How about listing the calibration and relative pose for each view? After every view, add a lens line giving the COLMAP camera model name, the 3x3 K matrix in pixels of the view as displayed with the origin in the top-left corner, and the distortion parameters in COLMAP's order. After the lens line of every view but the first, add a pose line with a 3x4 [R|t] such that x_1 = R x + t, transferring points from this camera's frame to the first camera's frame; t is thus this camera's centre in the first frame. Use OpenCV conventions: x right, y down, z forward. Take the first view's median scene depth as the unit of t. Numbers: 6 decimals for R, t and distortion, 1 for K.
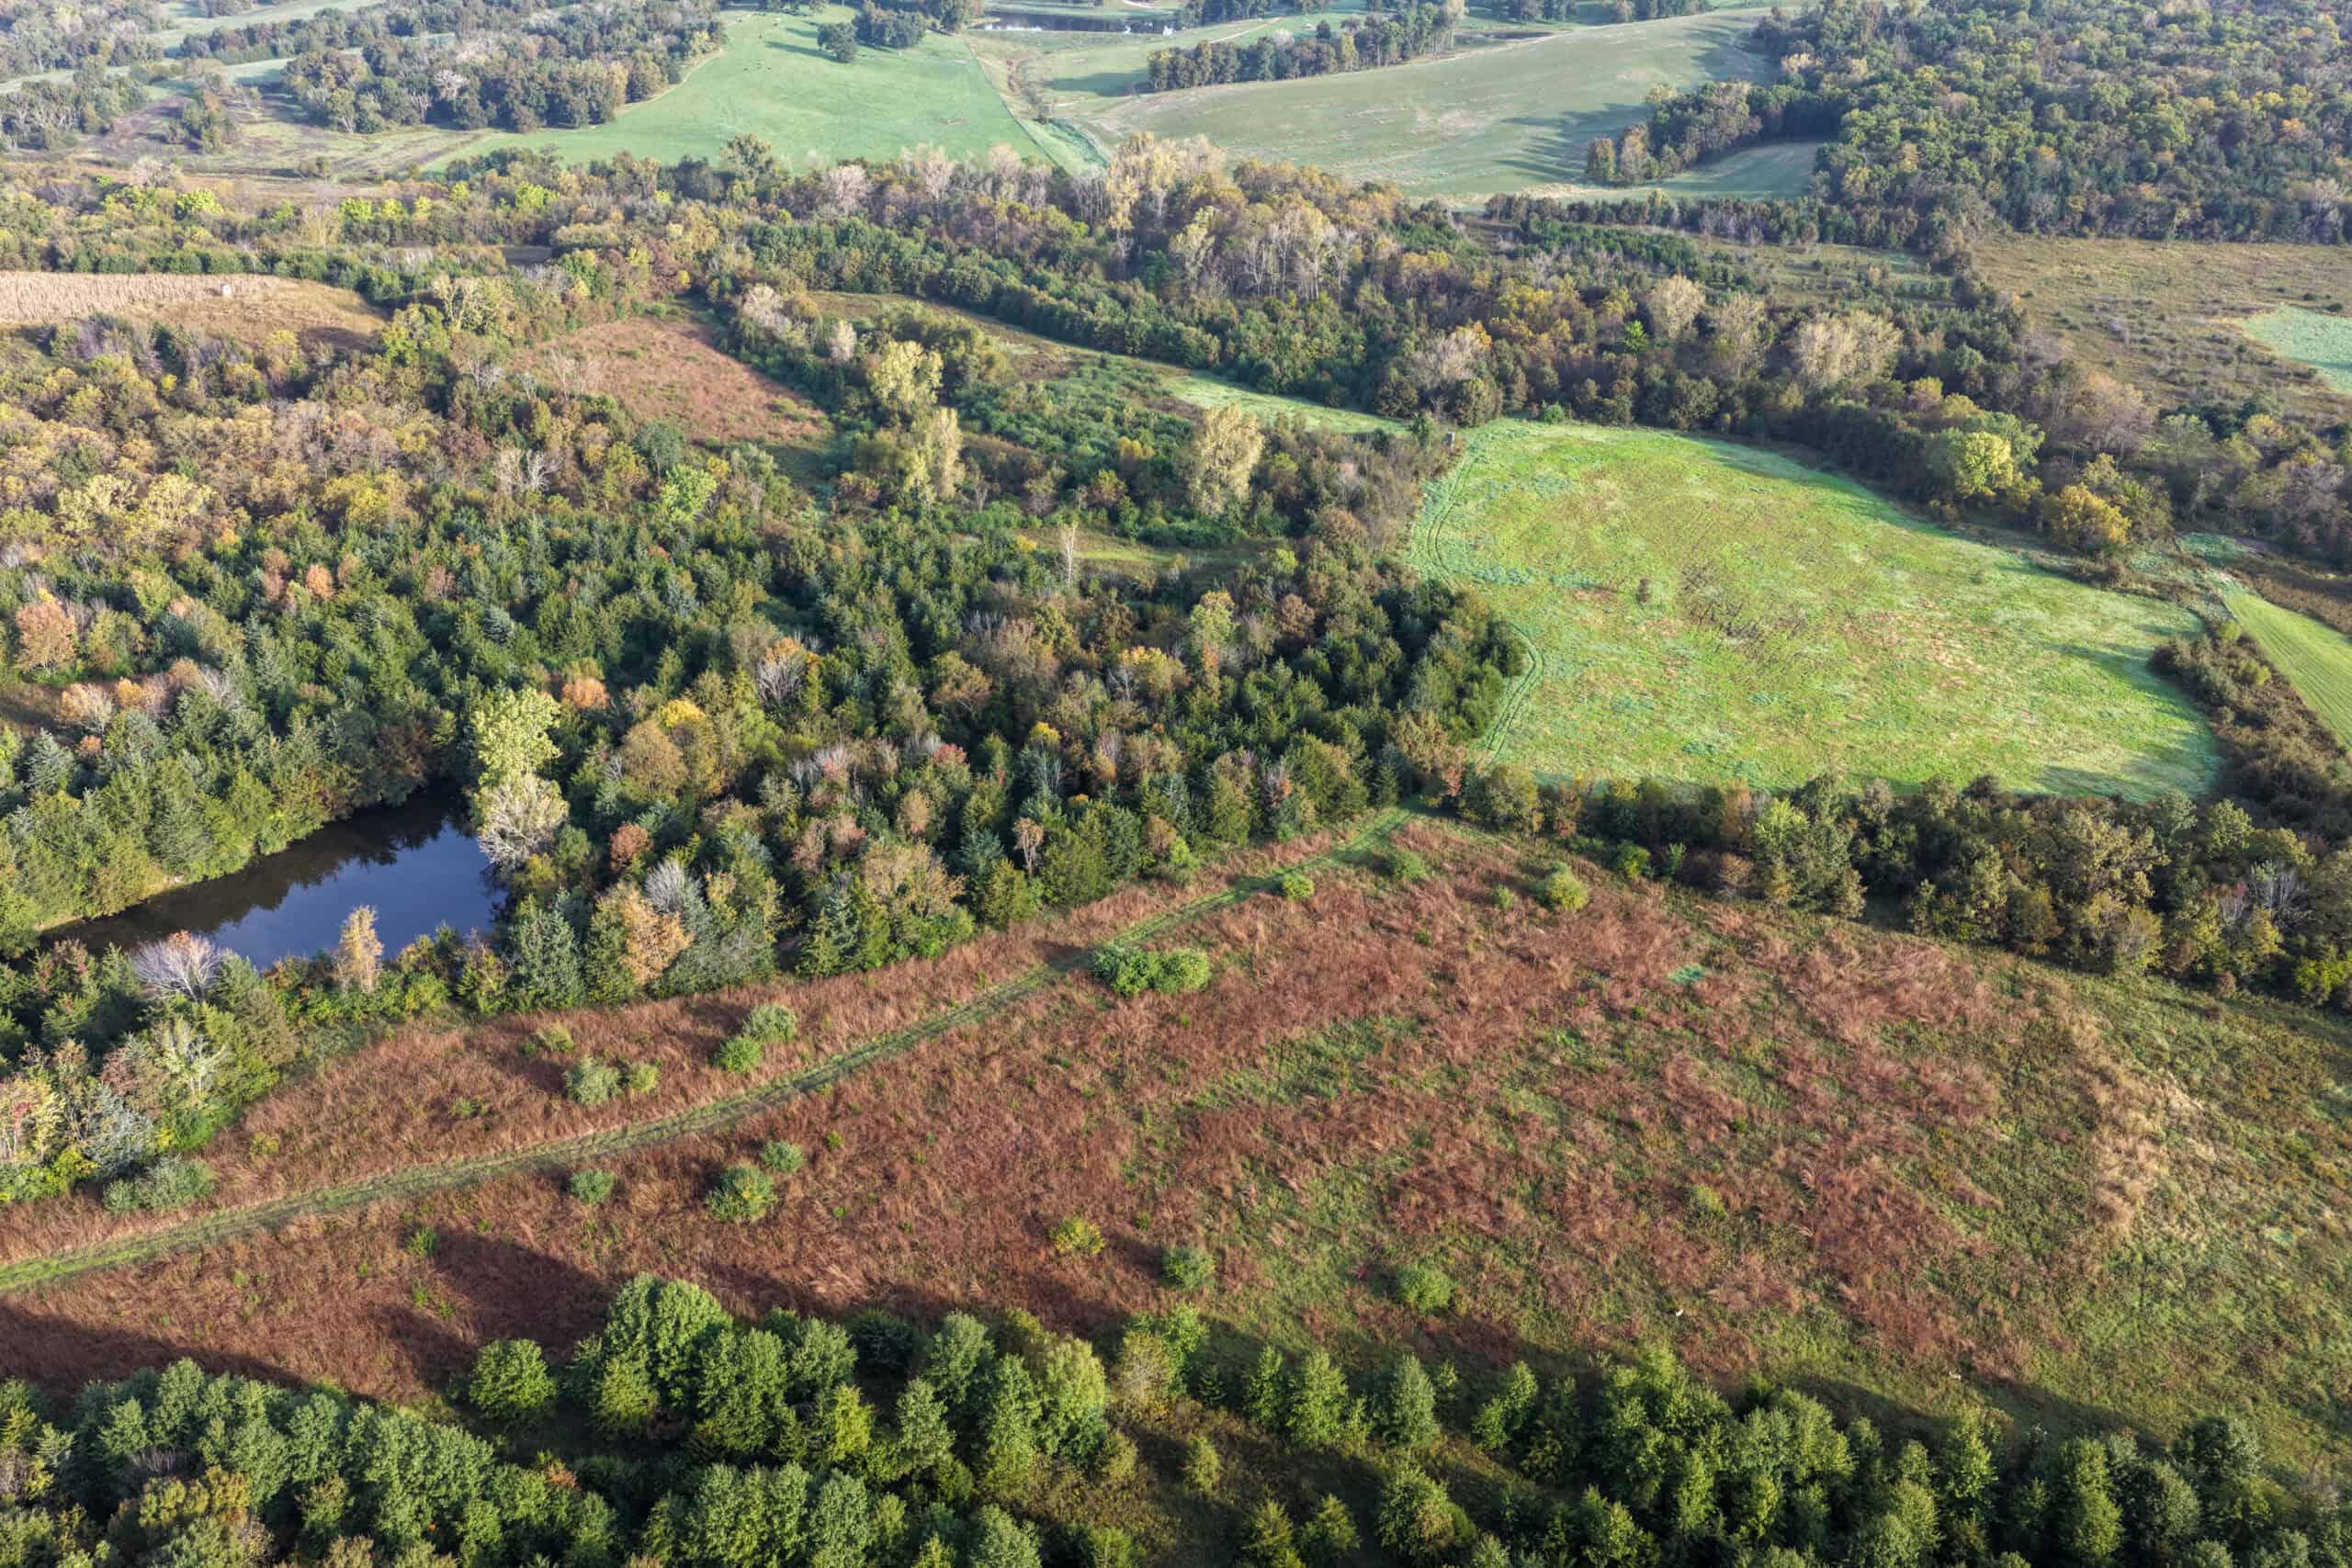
lens RADIAL K [[1945.2, 0, 1183.7], [0, 1945.2, 768.3], [0, 0, 1]] dist [-0.010042, 0.030732]
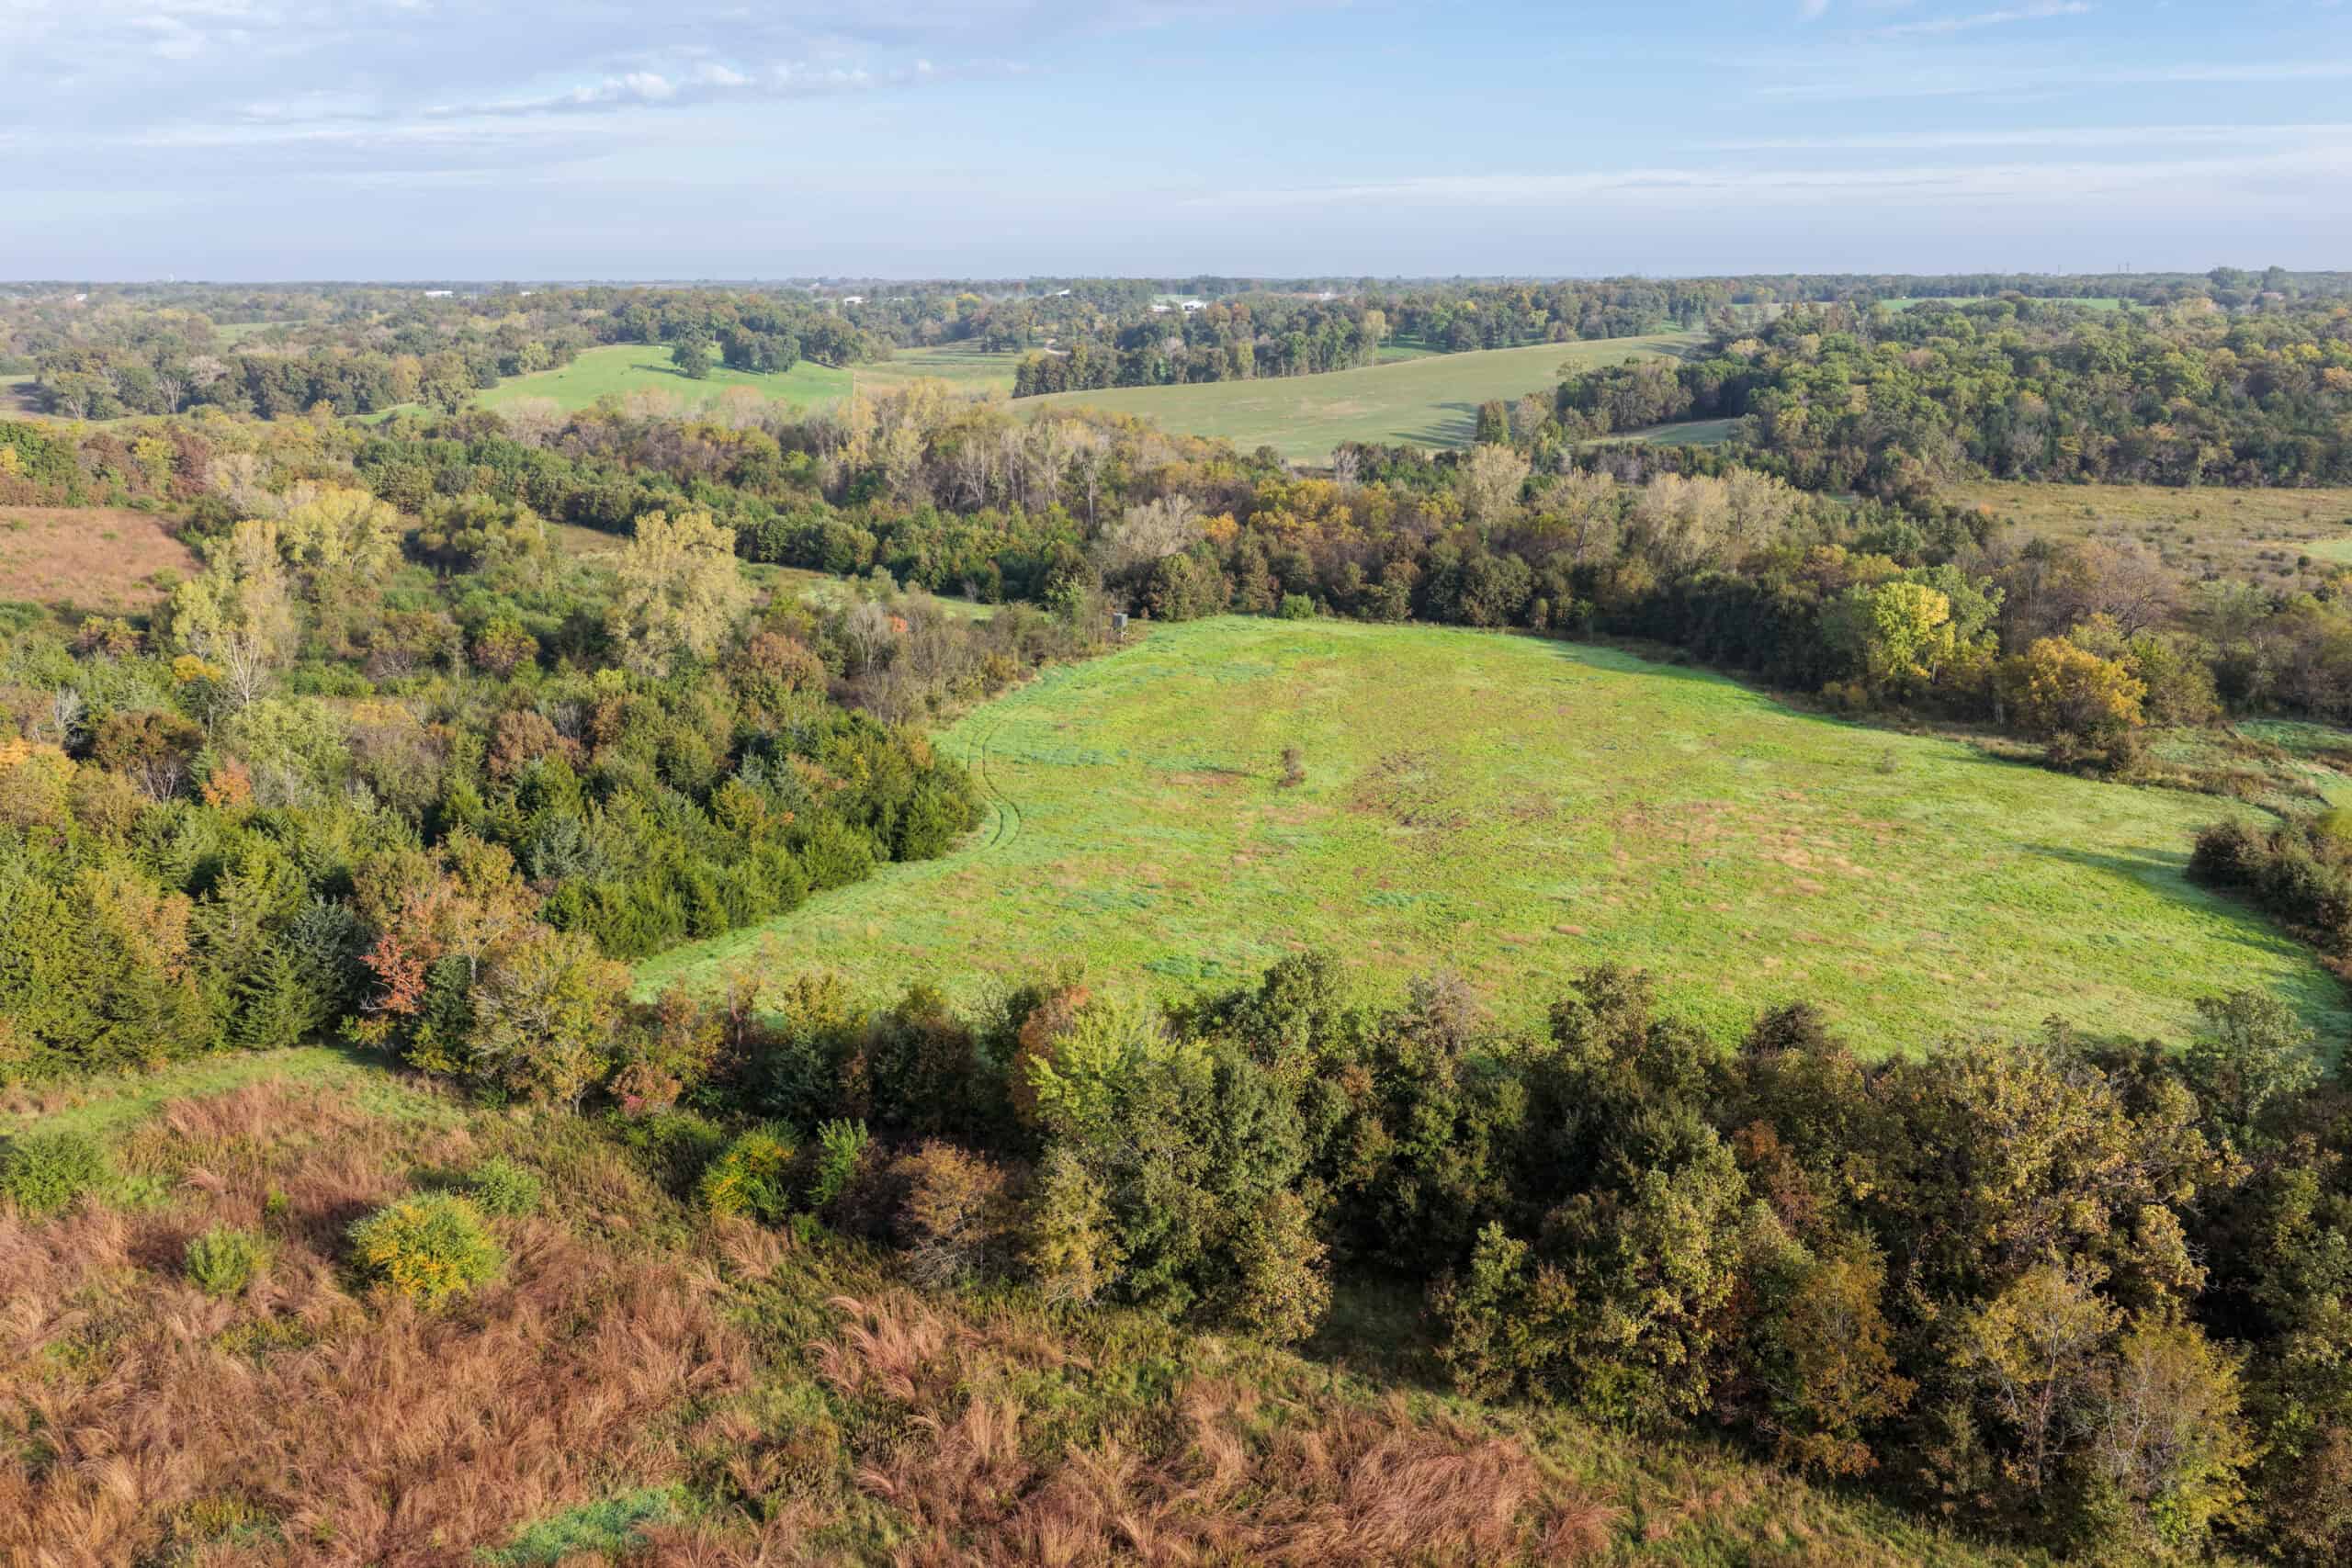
lens RADIAL K [[1945.2, 0, 1180.3], [0, 1945.2, 784.0], [0, 0, 1]] dist [-0.010042, 0.030732]
pose [[0.999340, 0.007314, -0.035591, 0.167406], [-0.014859, 0.976144, -0.216615, 0.027963], [0.033158, 0.217001, 0.975608, 0.326746]]
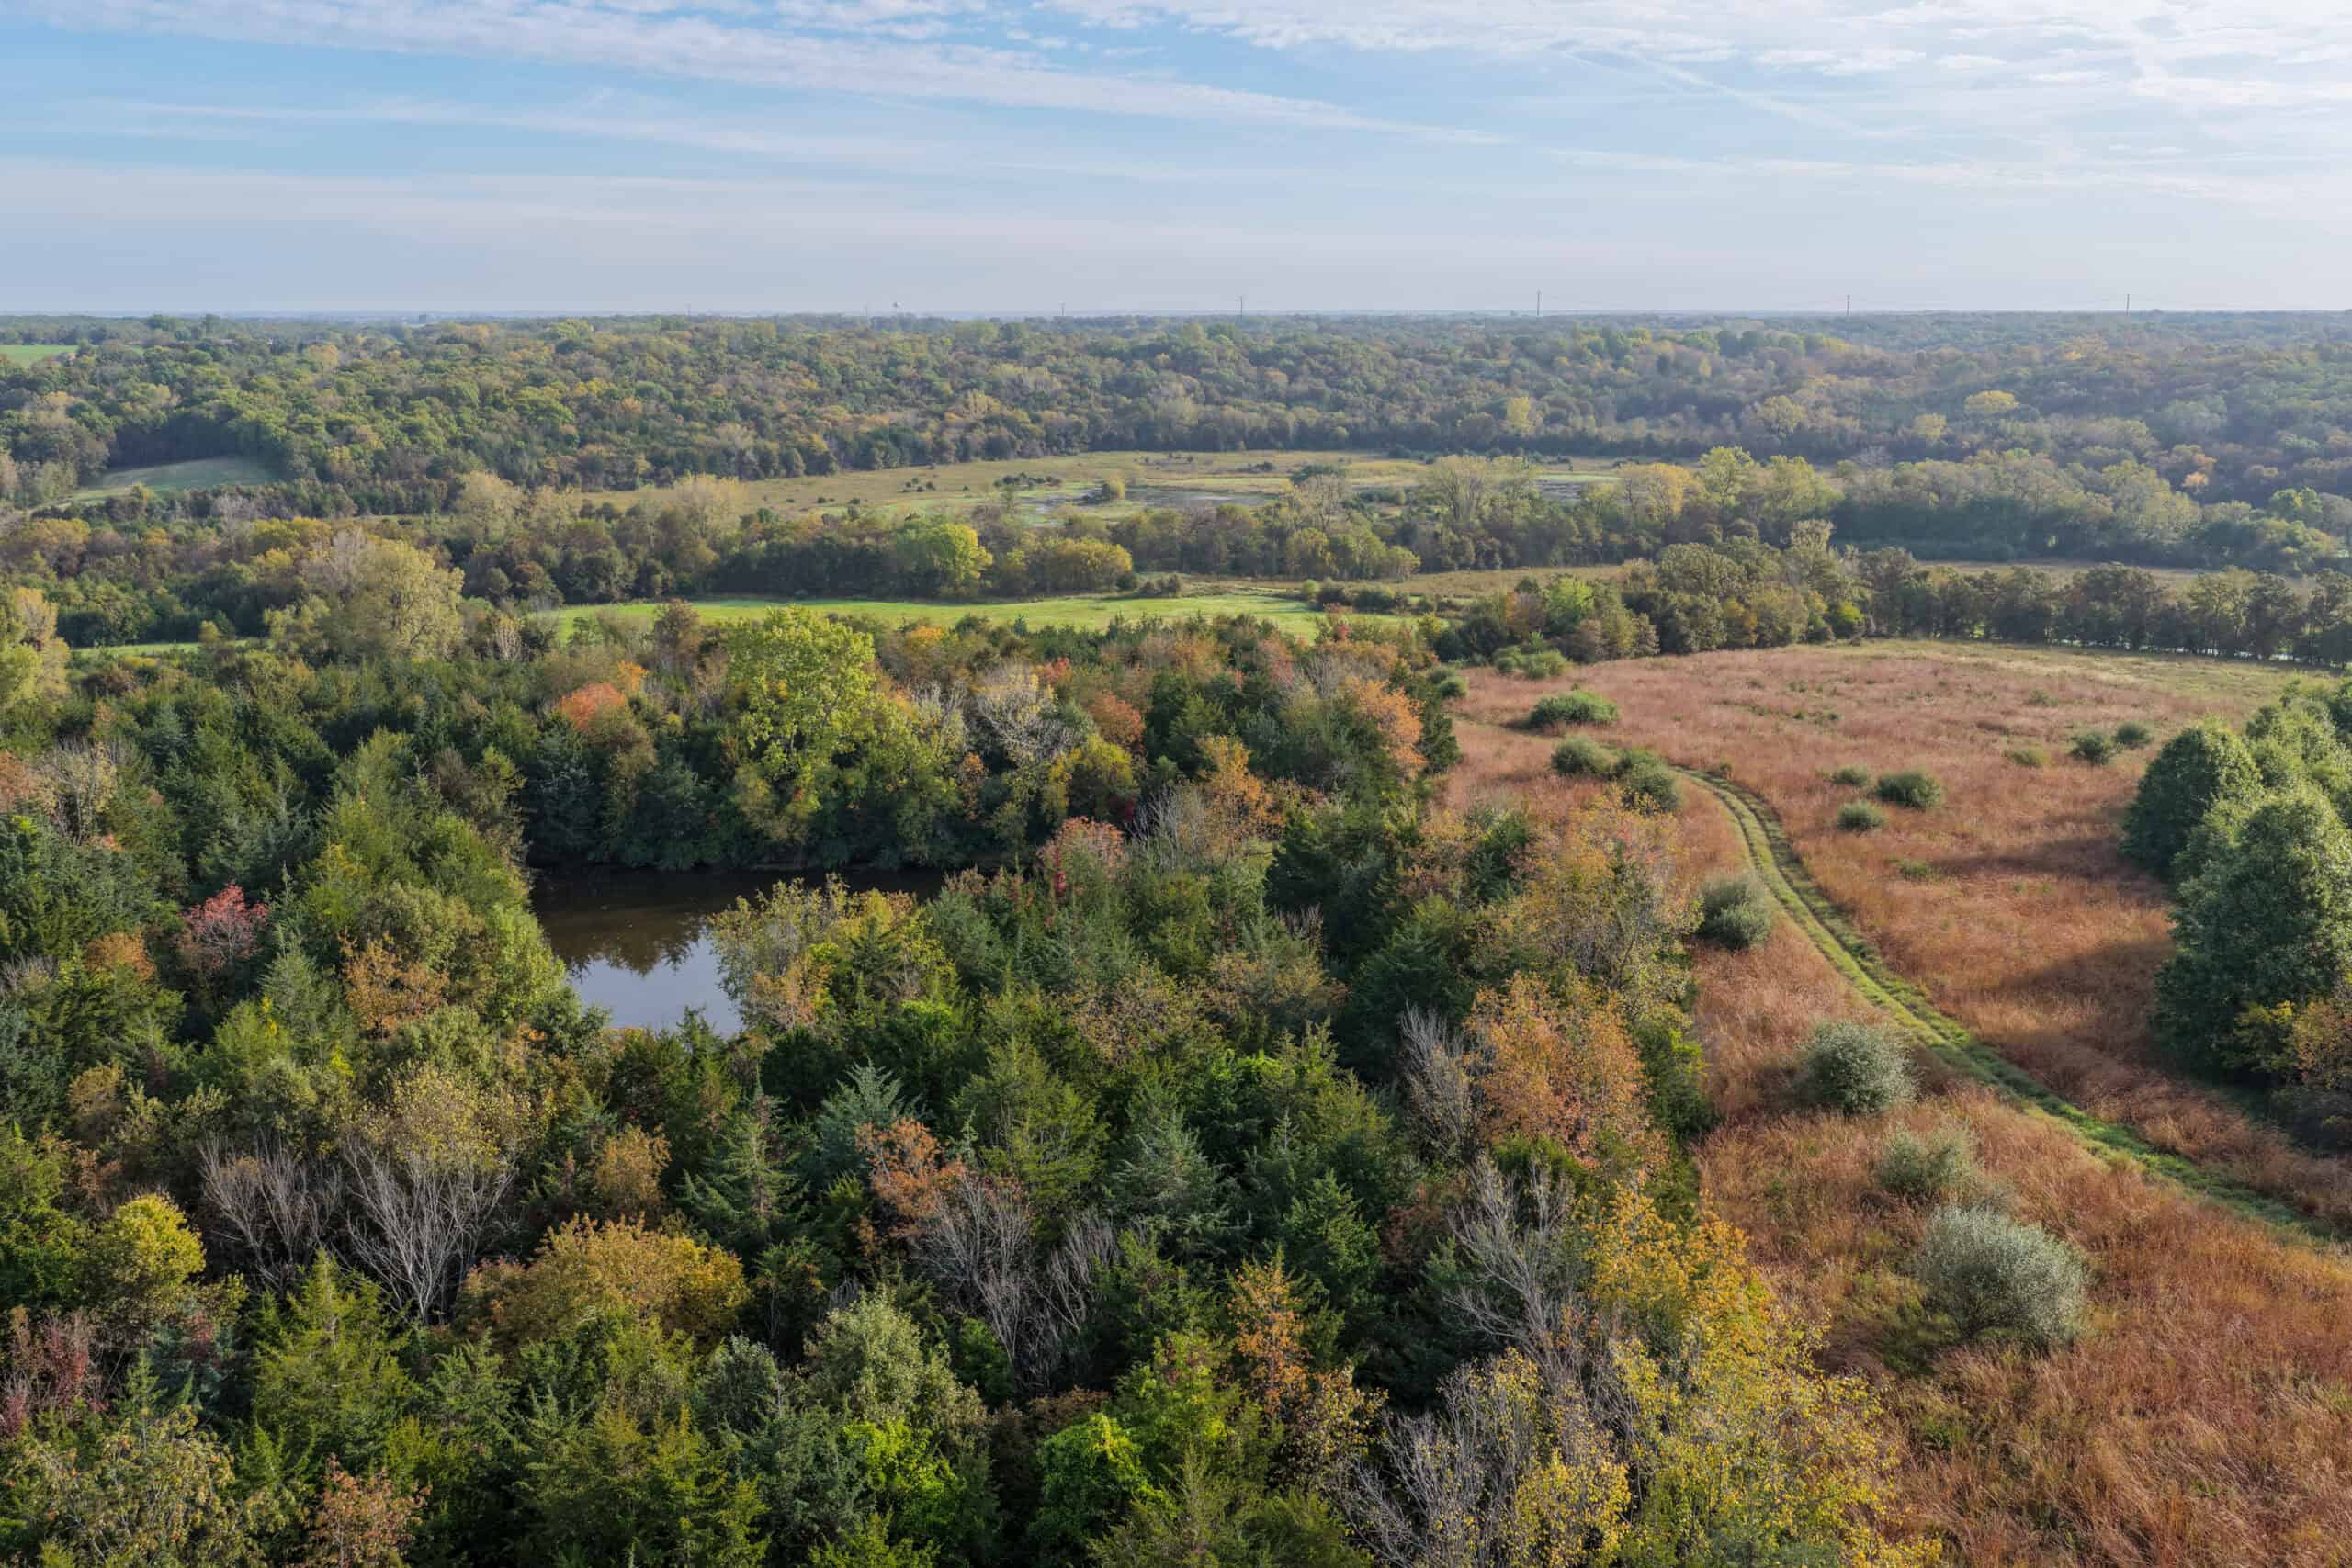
lens RADIAL K [[2205.8, 0, 1171.9], [0, 2205.8, 792.2], [0, 0, 1]] dist [0.002887, 0.000000]
pose [[0.528344, -0.180061, 0.829717, -0.443704], [0.387608, 0.920624, -0.047031, 0.050822], [-0.755389, 0.346454, 0.556199, 0.260178]]
